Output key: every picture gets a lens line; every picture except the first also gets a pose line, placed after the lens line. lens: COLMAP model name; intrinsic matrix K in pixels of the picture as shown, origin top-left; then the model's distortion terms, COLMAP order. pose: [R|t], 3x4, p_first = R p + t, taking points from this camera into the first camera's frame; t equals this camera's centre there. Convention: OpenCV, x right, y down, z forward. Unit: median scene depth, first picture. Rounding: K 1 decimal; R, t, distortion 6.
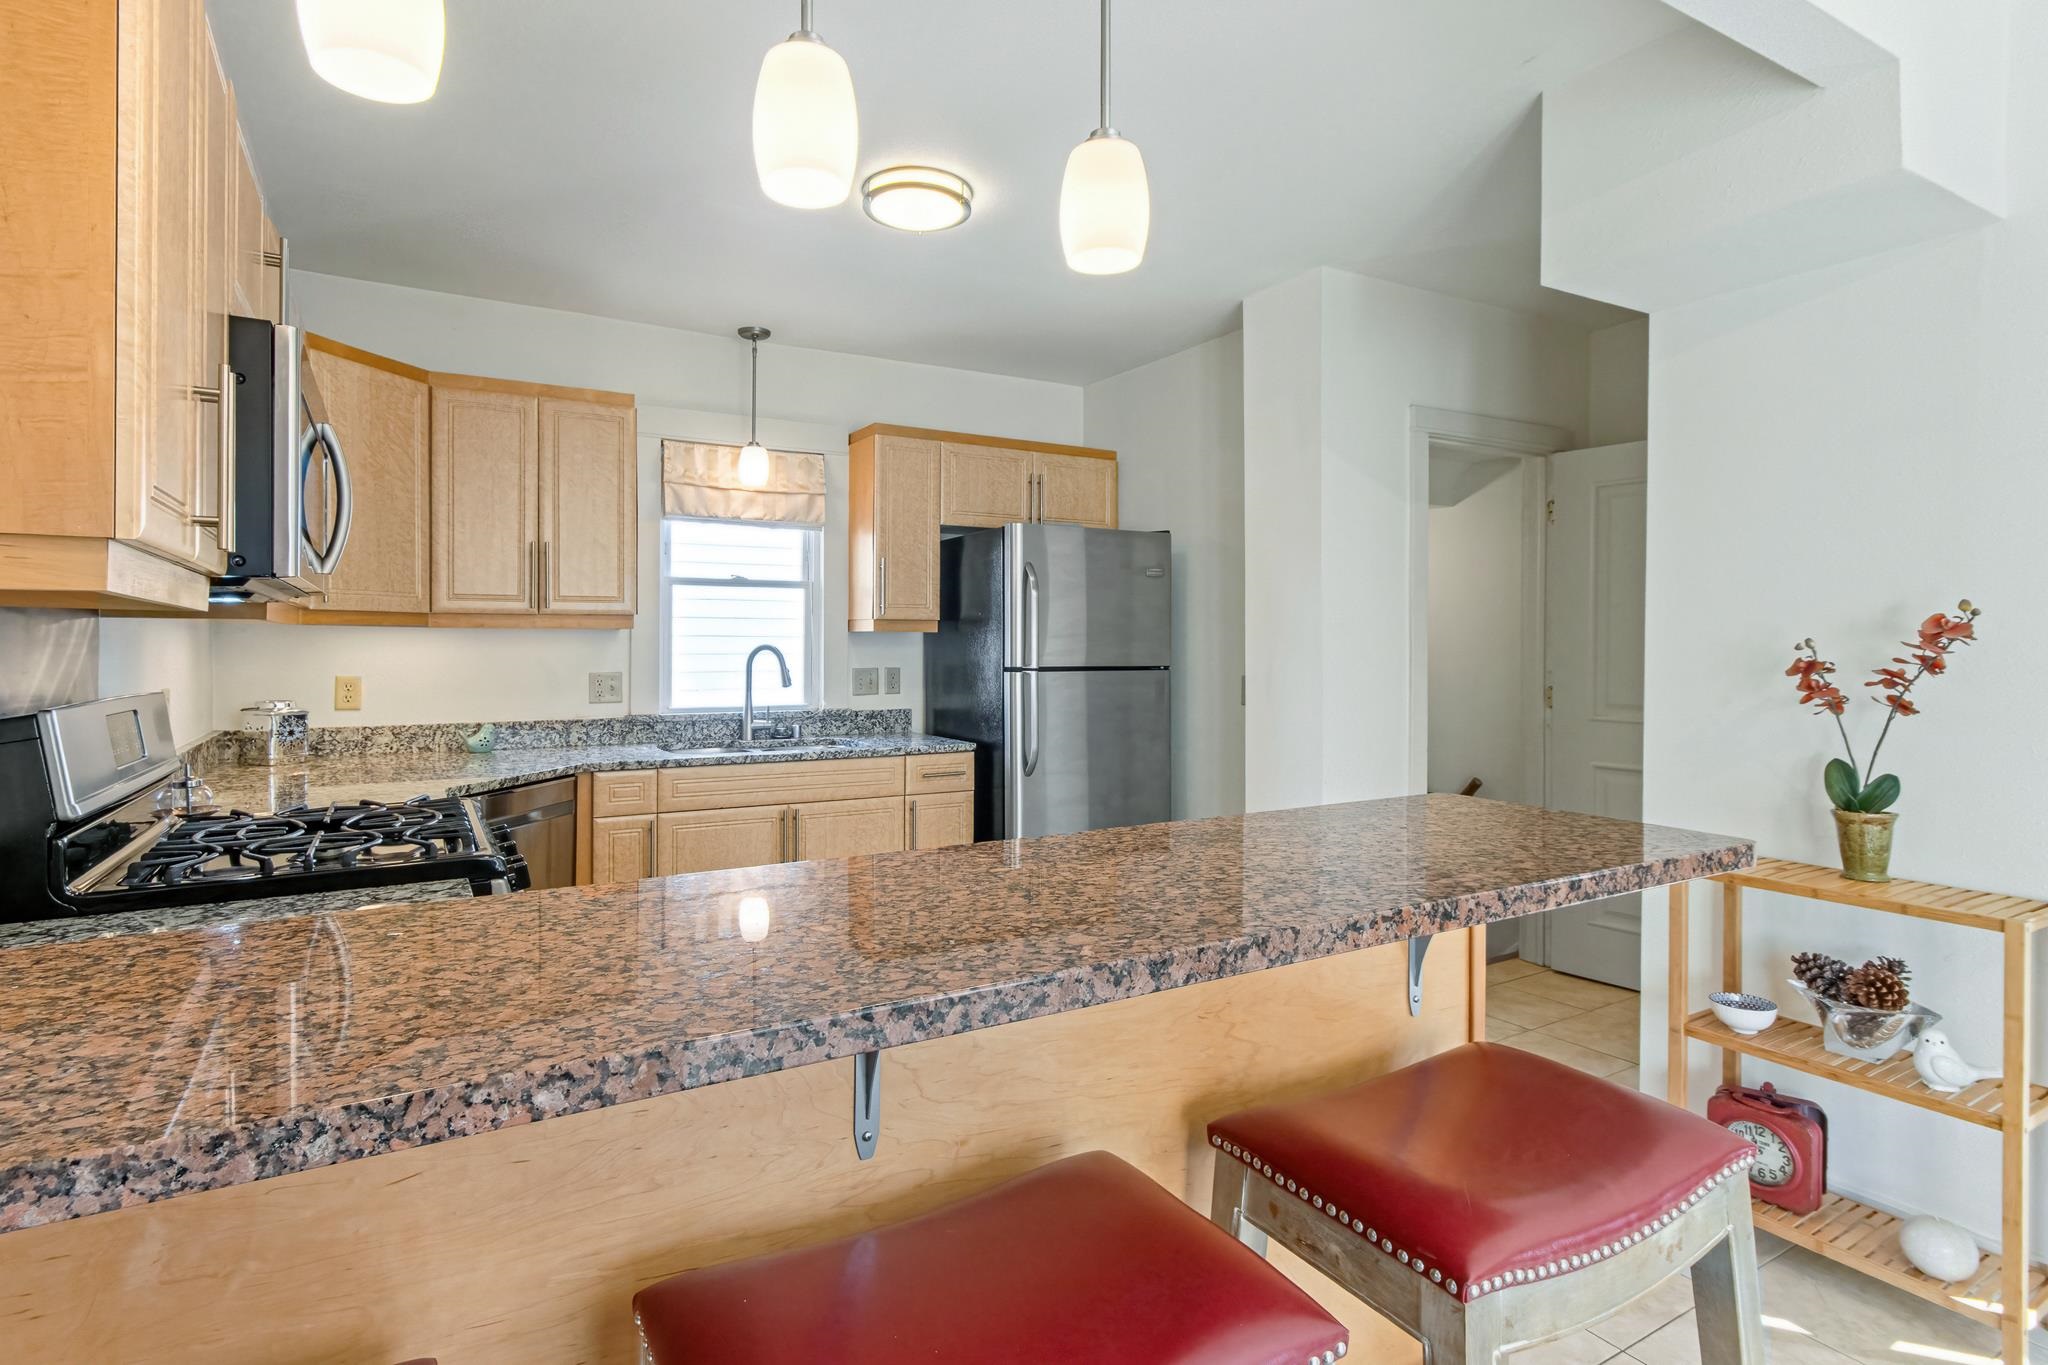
lens RADIAL K [[998.0, 0, 960.4], [0, 998.0, 648.4], [0, 0, 1]] dist [-0.002947, -0.000114]
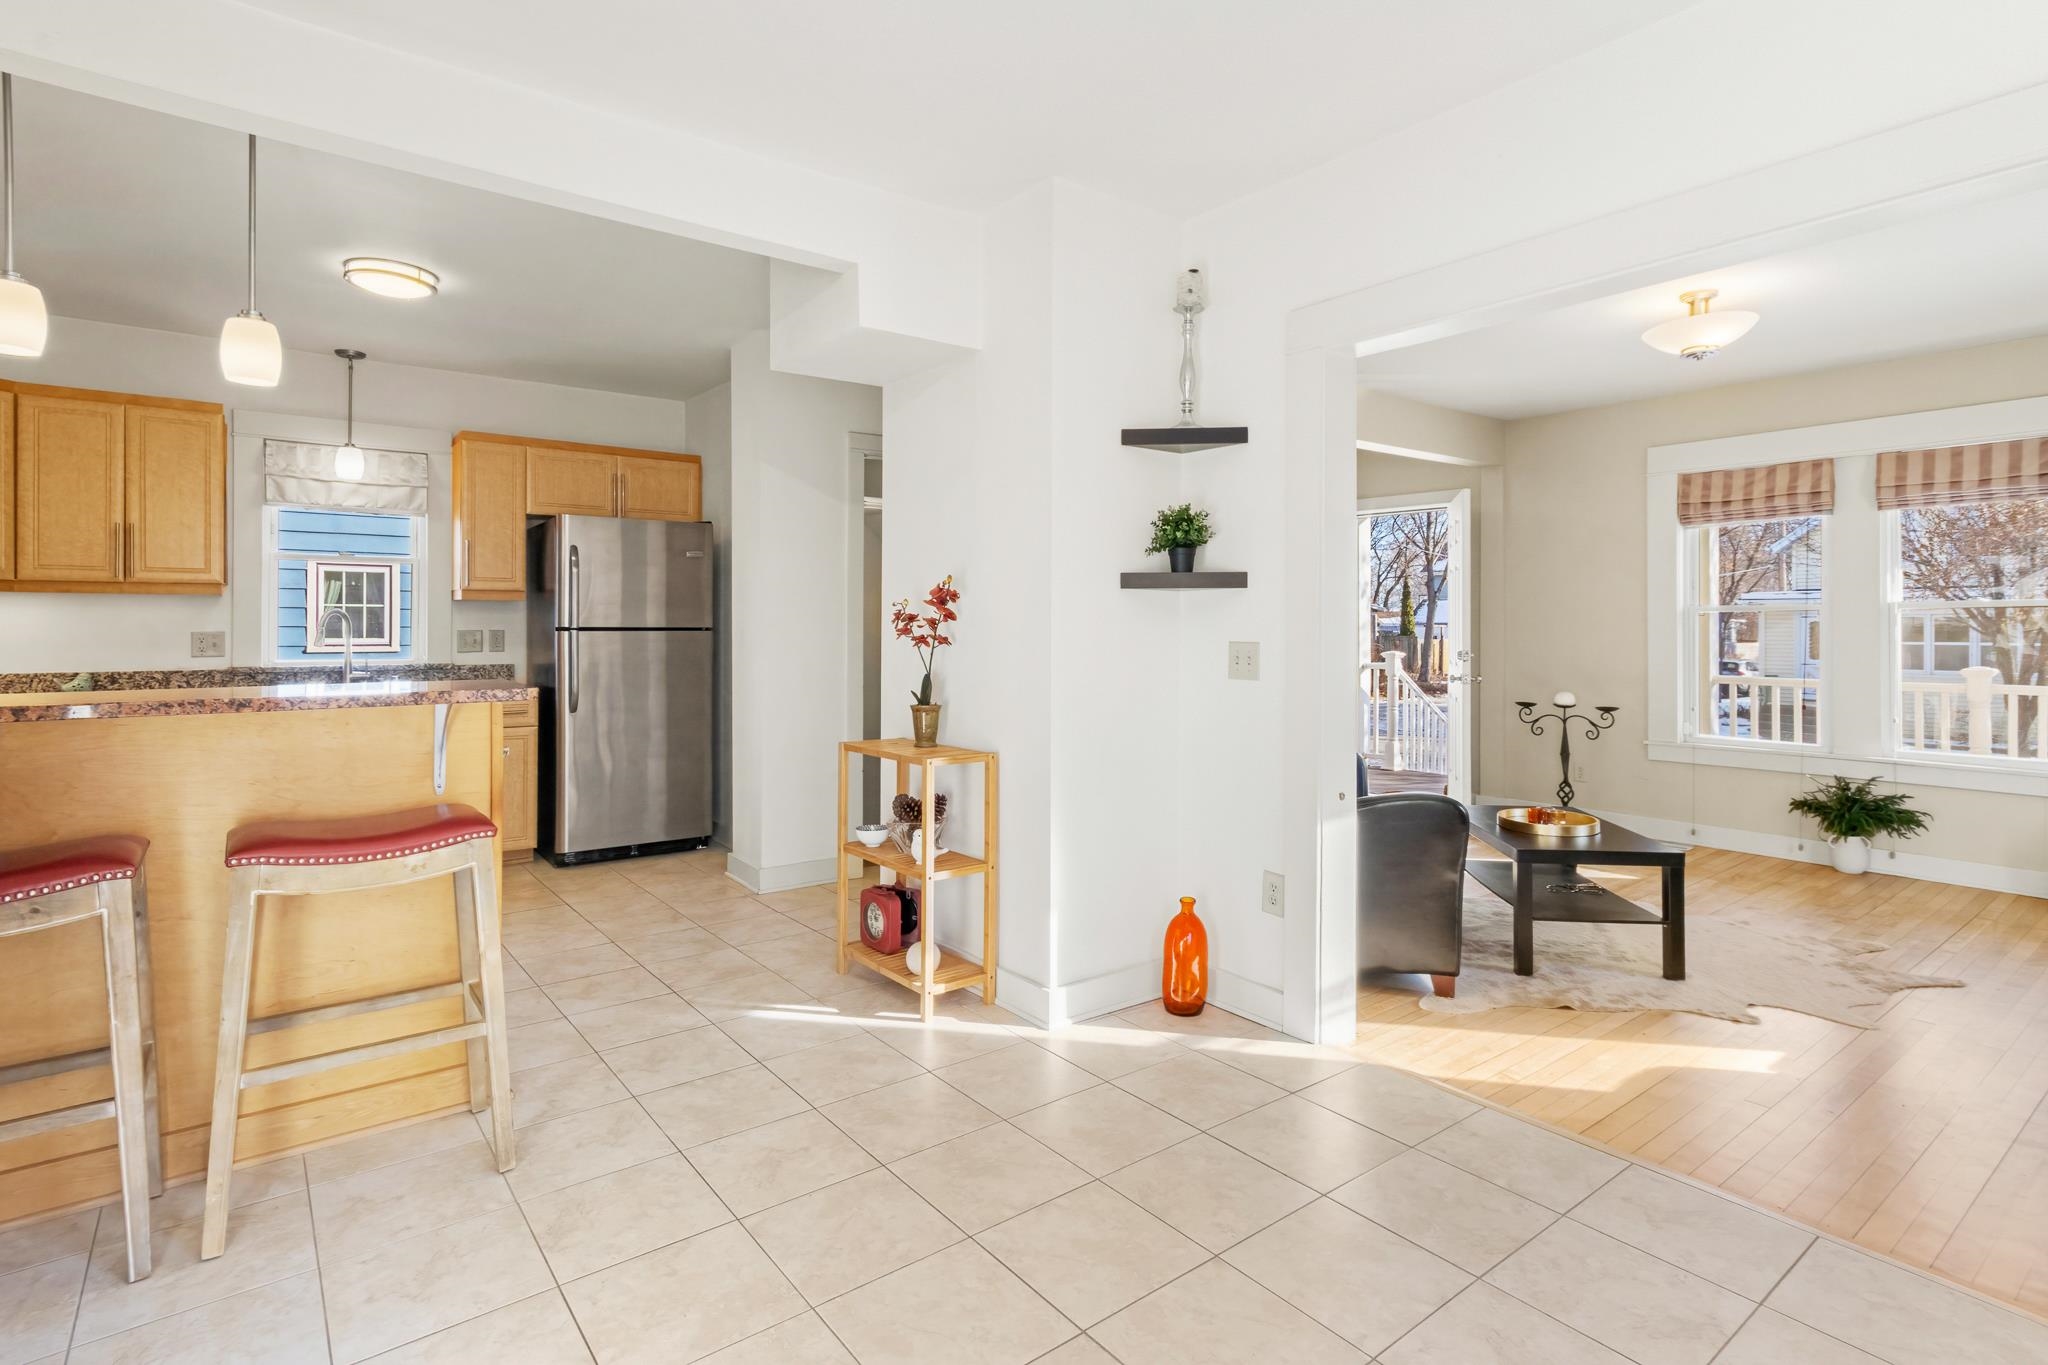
lens RADIAL K [[998.4, 0, 1011.5], [0, 998.4, 627.0], [0, 0, 1]] dist [0.003279, -0.000094]
pose [[0.988533, 0.001228, 0.150999, 0.430343], [-0.000772, 0.999995, -0.003082, 0.021886], [-0.151002, 0.002930, 0.988529, -0.347953]]
